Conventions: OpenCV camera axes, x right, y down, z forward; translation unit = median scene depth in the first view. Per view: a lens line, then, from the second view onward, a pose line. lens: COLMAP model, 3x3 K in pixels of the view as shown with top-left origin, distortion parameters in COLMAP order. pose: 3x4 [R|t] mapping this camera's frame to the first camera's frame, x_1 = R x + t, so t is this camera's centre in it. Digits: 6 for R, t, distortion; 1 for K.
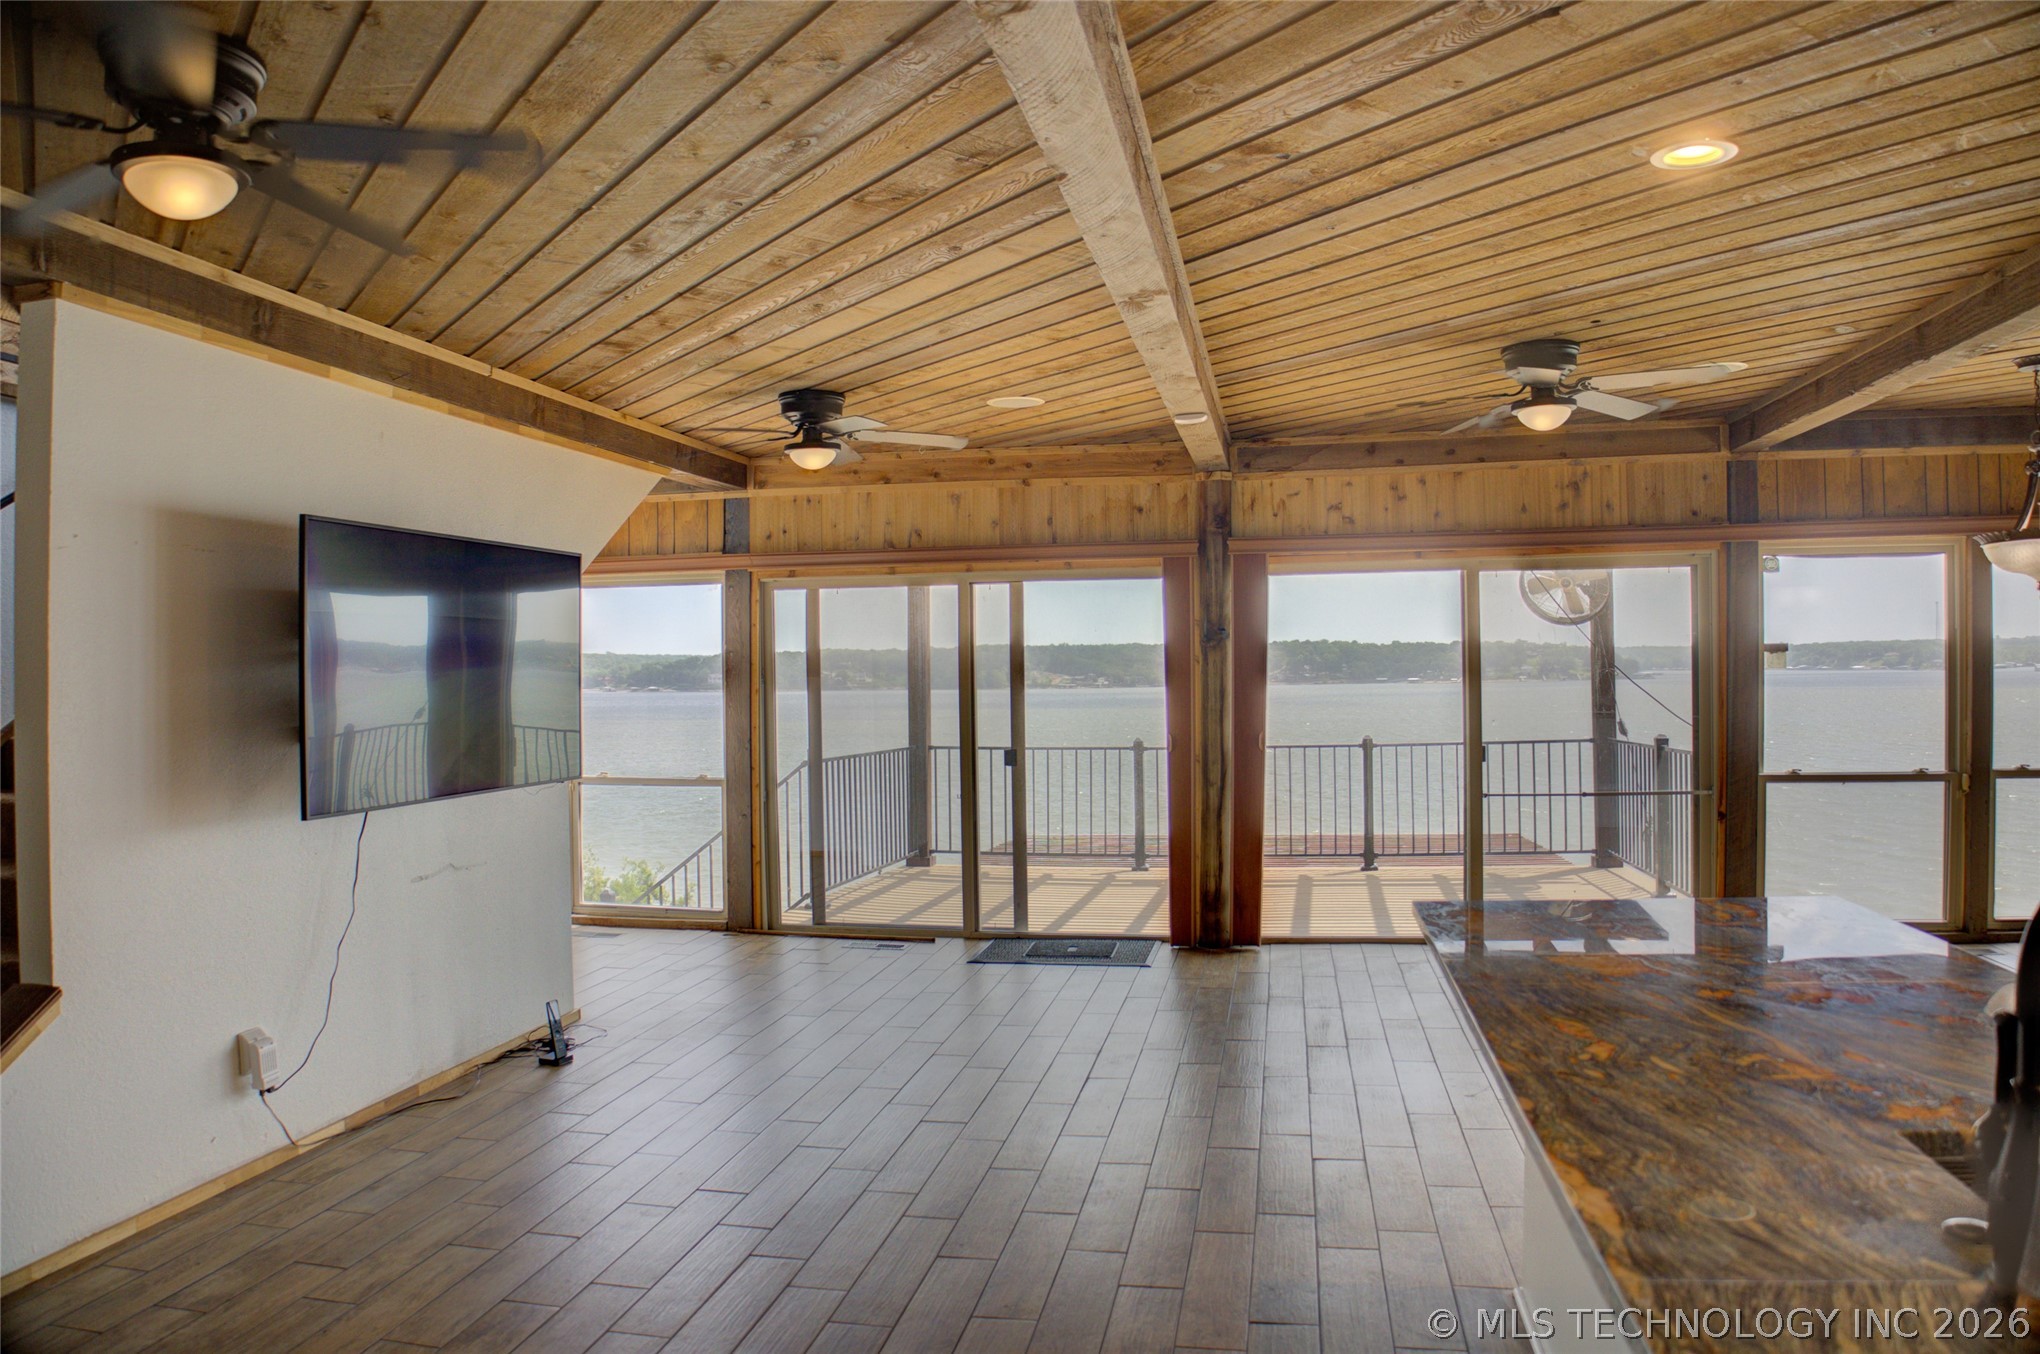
lens RADIAL K [[1383.1, 0, 1010.0], [0, 1383.1, 675.7], [0, 0, 1]] dist [-0.155700, 0.081713]
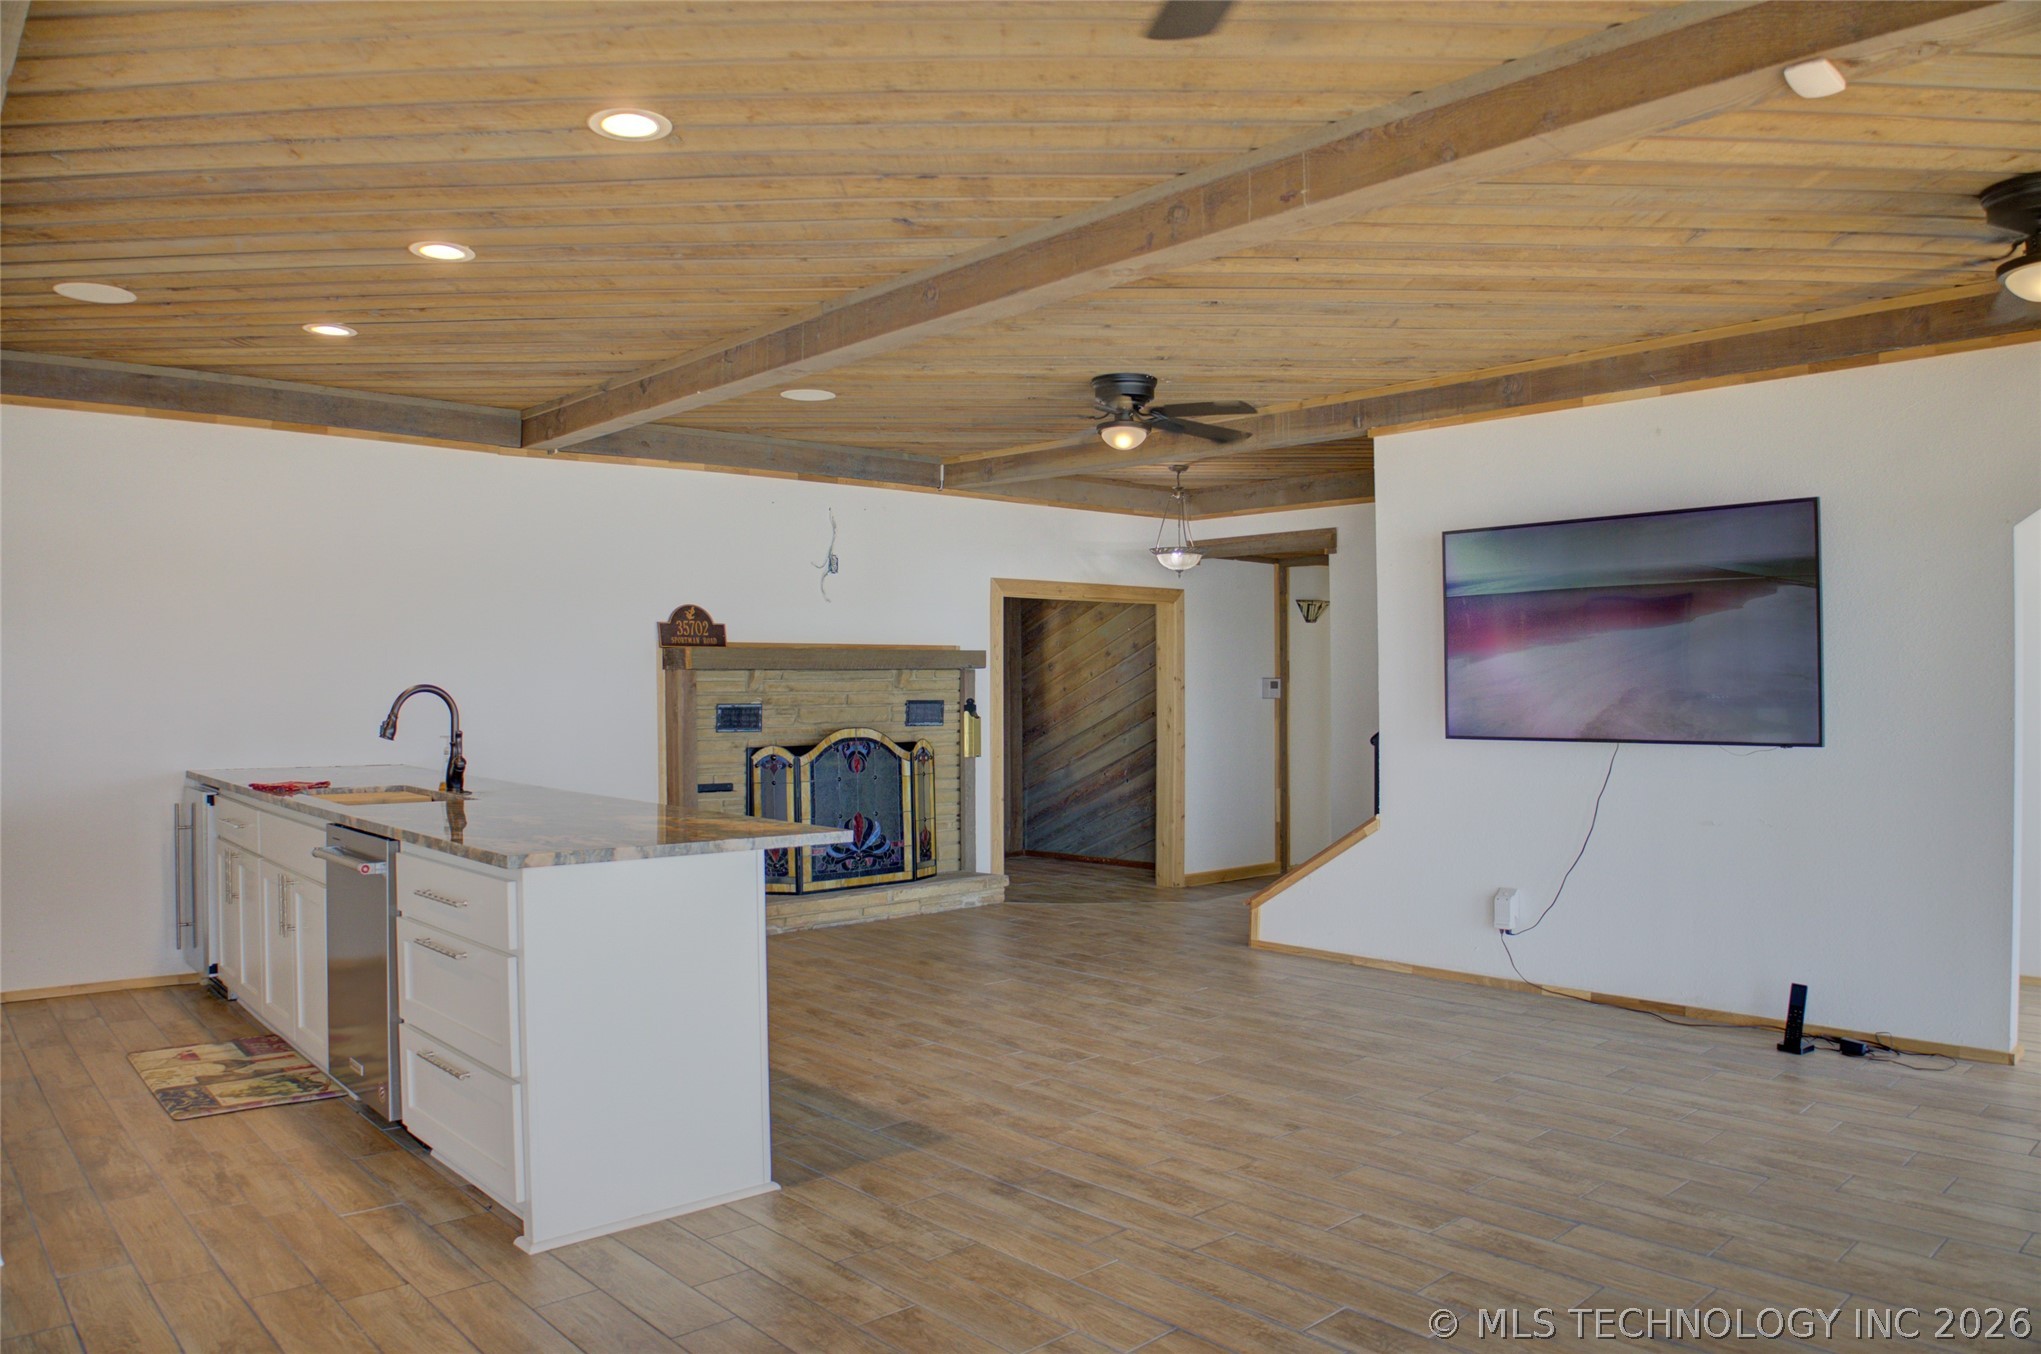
lens RADIAL K [[1420.6, 0, 966.7], [0, 1420.6, 688.4], [0, 0, 1]] dist [-0.091063, 0.021134]
pose [[-0.619674, 0.020680, -0.784587, 0.528373], [0.010019, 0.999780, 0.018439, 0.009443], [0.784795, 0.003566, -0.619745, 0.815092]]
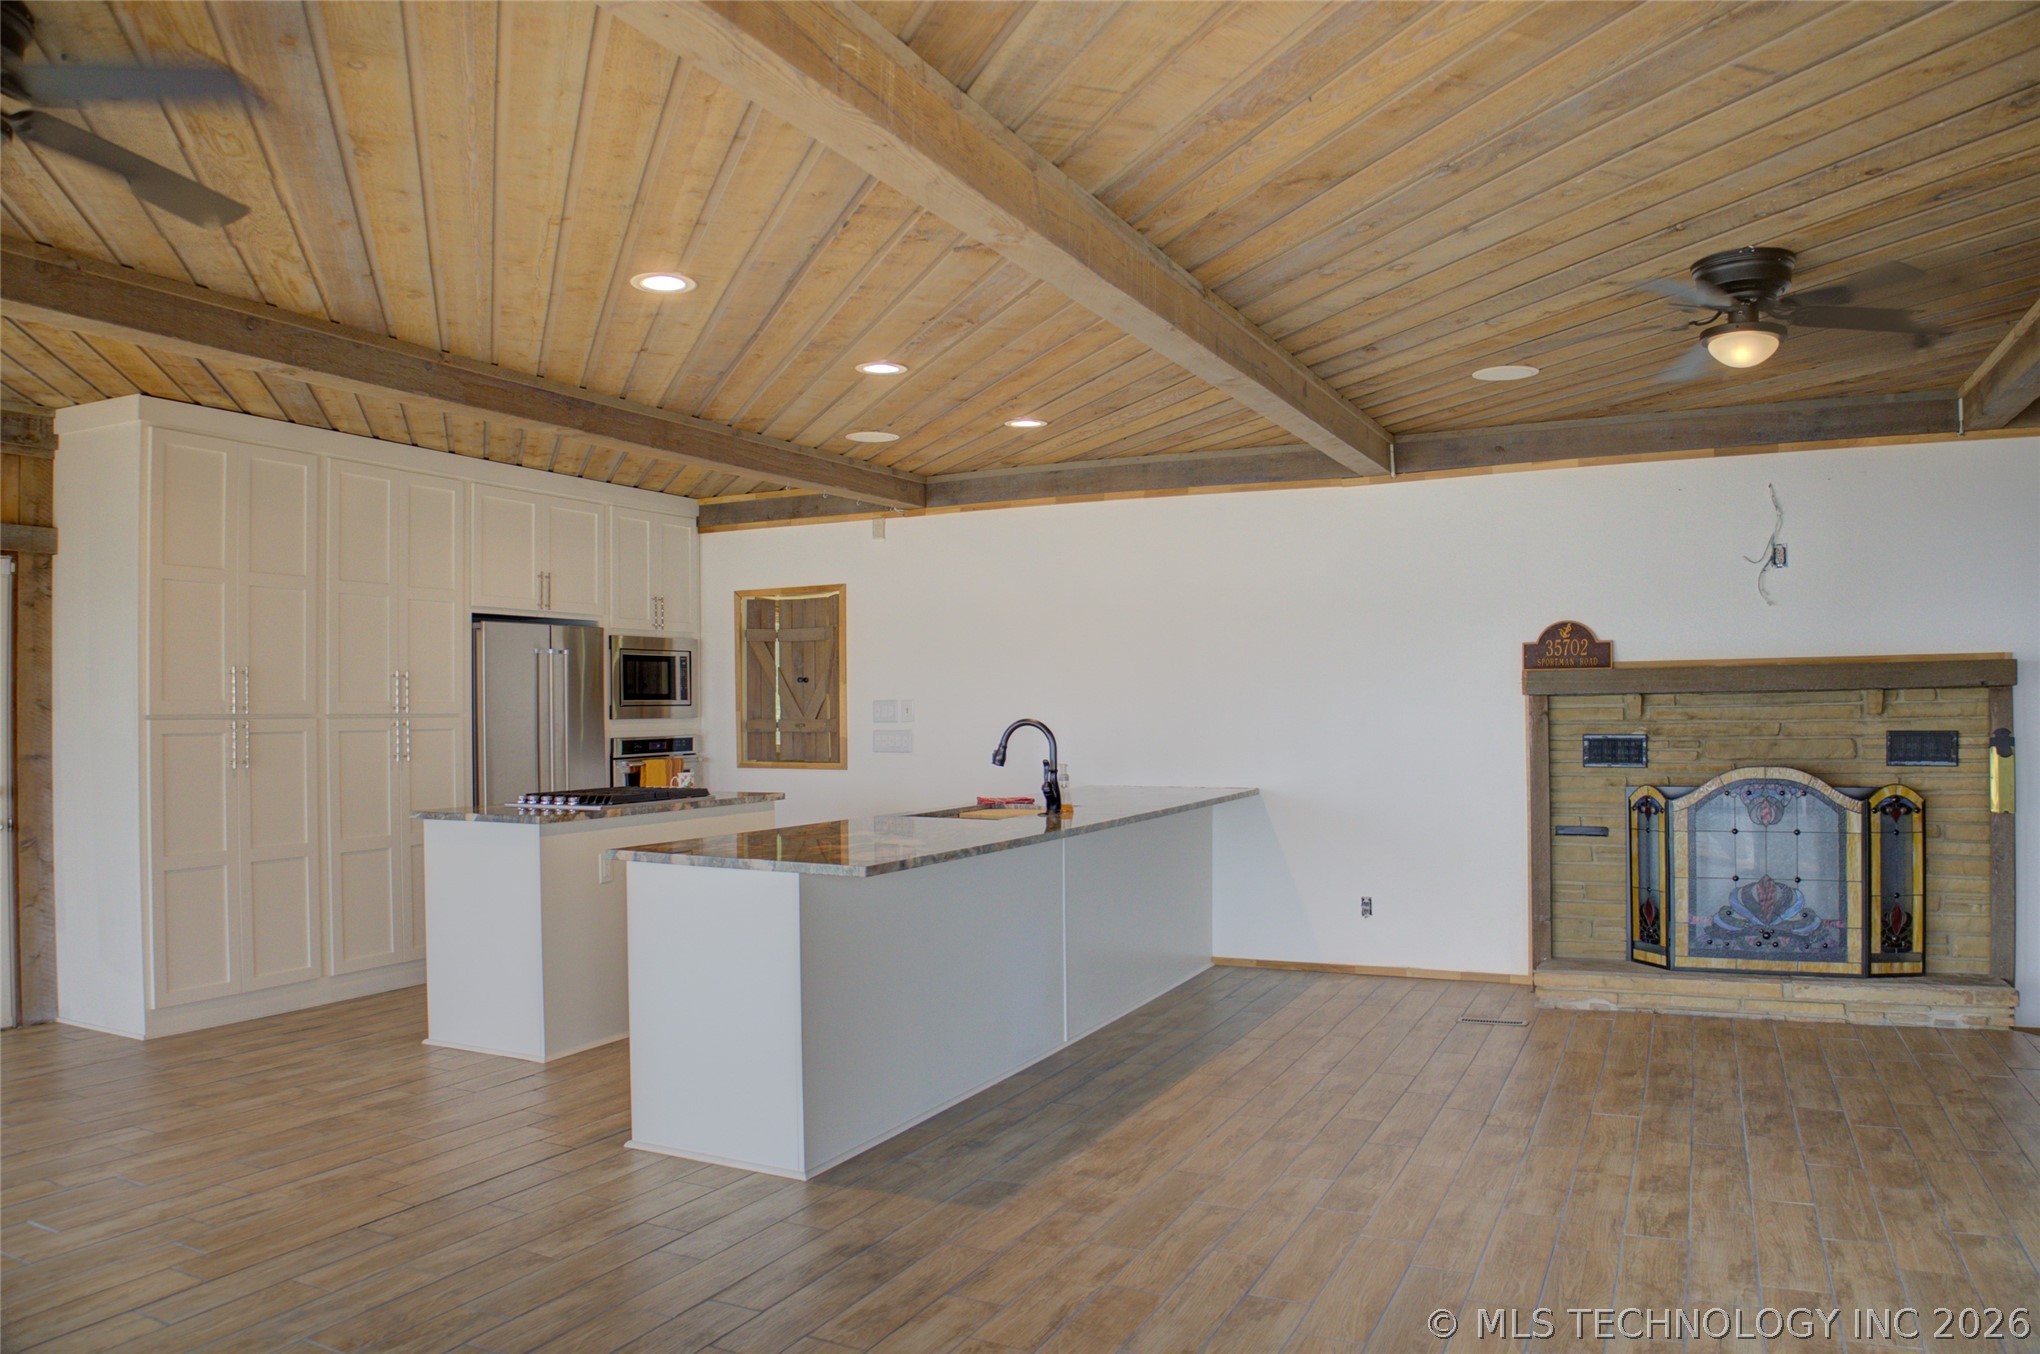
lens RADIAL K [[1429.0, 0, 1009.7], [0, 1429.0, 686.9], [0, 0, 1]] dist [-0.187528, 0.121564]
pose [[-0.965901, 0.031235, 0.257021, -0.066940], [0.026784, 0.999425, -0.020803, 0.016977], [-0.257523, -0.013209, -0.966182, 0.972976]]
